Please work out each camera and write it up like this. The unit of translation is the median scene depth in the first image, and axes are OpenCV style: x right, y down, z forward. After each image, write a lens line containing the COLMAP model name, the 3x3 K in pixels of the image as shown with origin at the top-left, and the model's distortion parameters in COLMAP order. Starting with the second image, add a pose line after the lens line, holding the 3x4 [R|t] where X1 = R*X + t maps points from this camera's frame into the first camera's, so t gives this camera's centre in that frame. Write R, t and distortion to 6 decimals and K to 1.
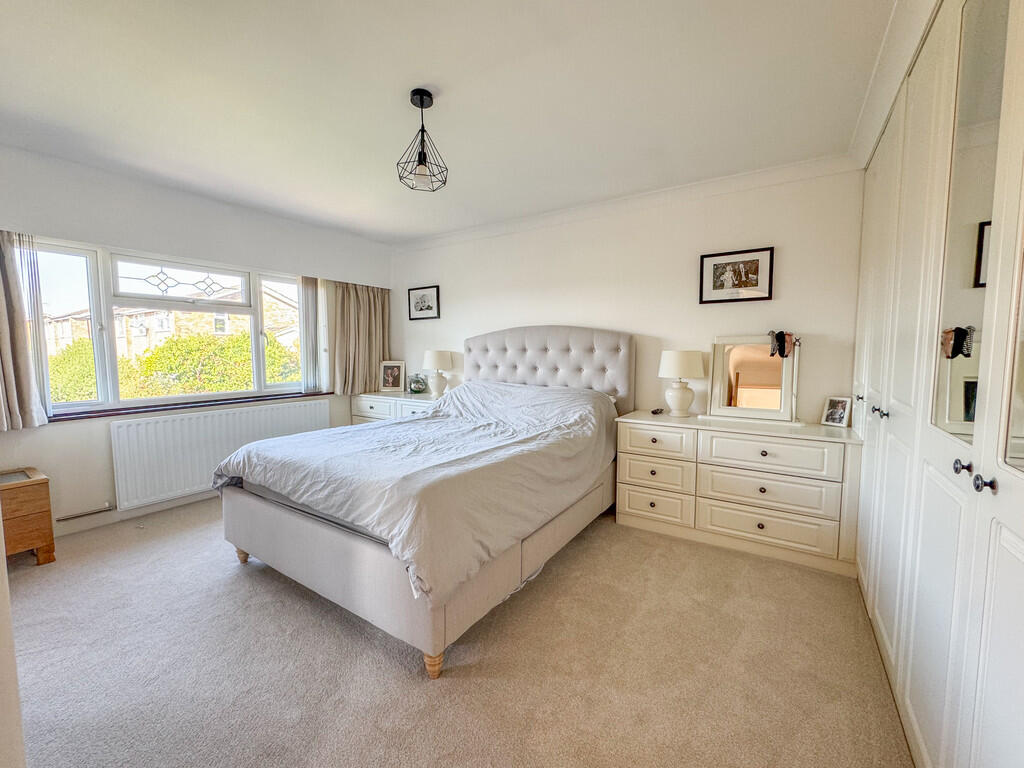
lens RADIAL K [[416.9, 0, 512.0], [0, 416.9, 384.0], [0, 0, 1]] dist [-0.000802, 0.000028]
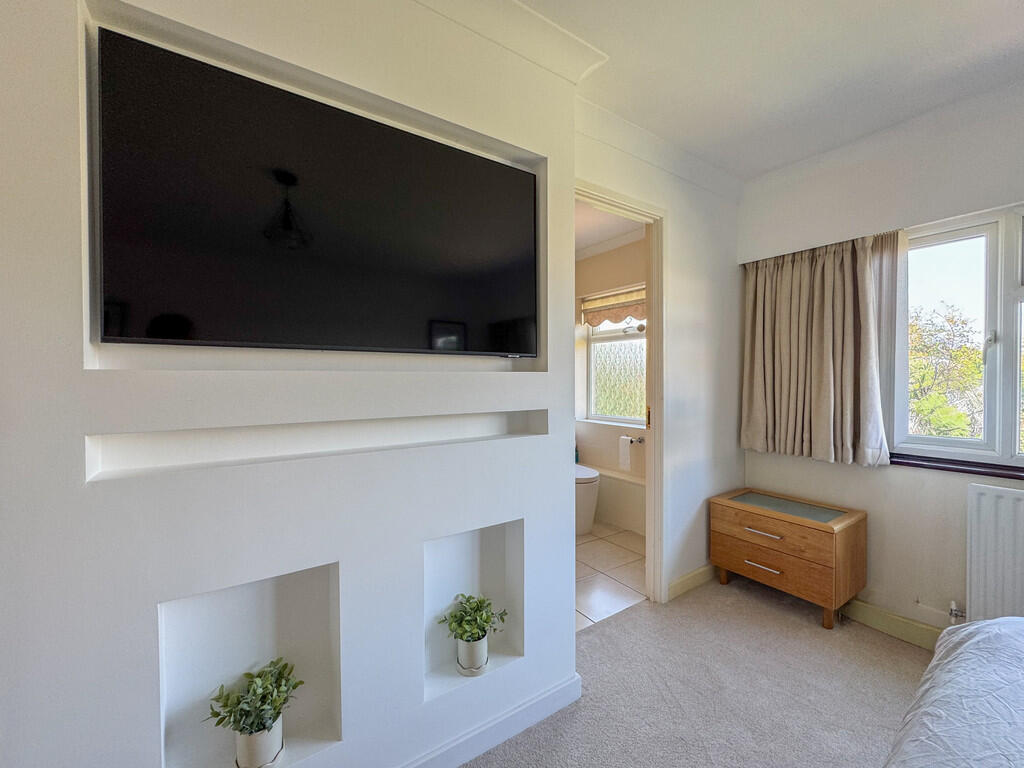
lens RADIAL K [[416.9, 0, 512.0], [0, 416.9, 384.0], [0, 0, 1]] dist [-0.000802, 0.000028]
pose [[-0.393068, 0.016354, -0.919364, -0.083569], [-0.068950, 0.996503, 0.047205, -0.038136], [0.916920, 0.081945, -0.390566, 0.522066]]
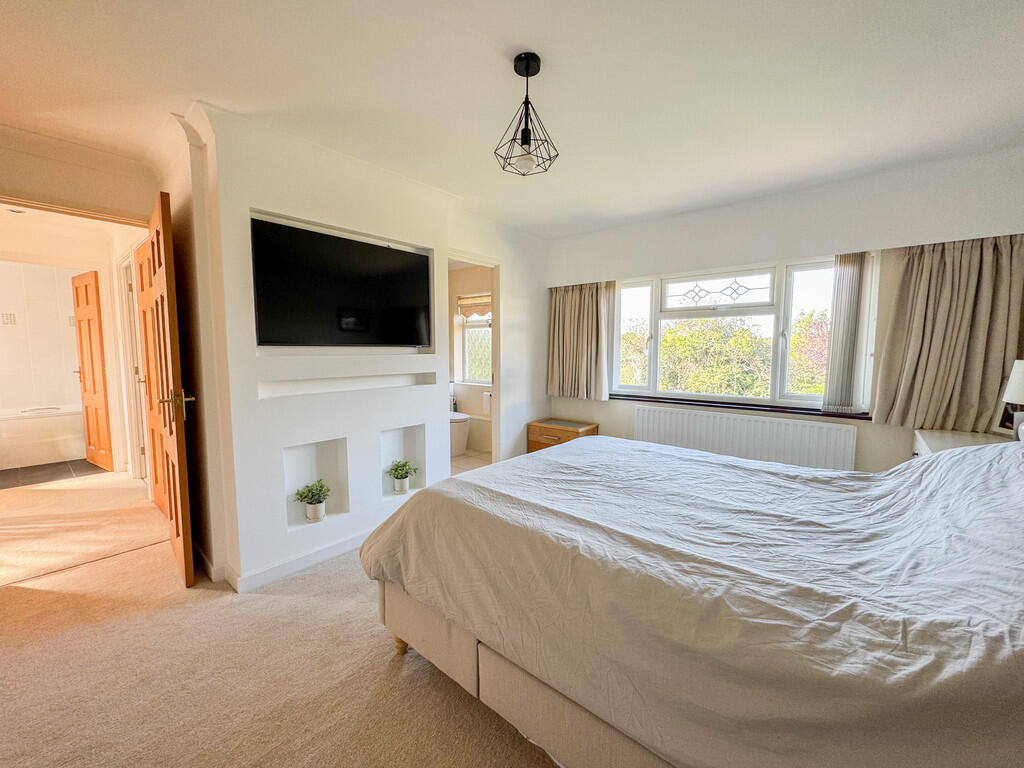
lens RADIAL K [[416.9, 0, 512.0], [0, 416.9, 384.0], [0, 0, 1]] dist [-0.000802, 0.000028]
pose [[-0.132615, 0.086392, -0.987395, 0.407726], [-0.079064, 0.992098, 0.097422, -0.071701], [0.988009, 0.090987, -0.124736, 0.677484]]
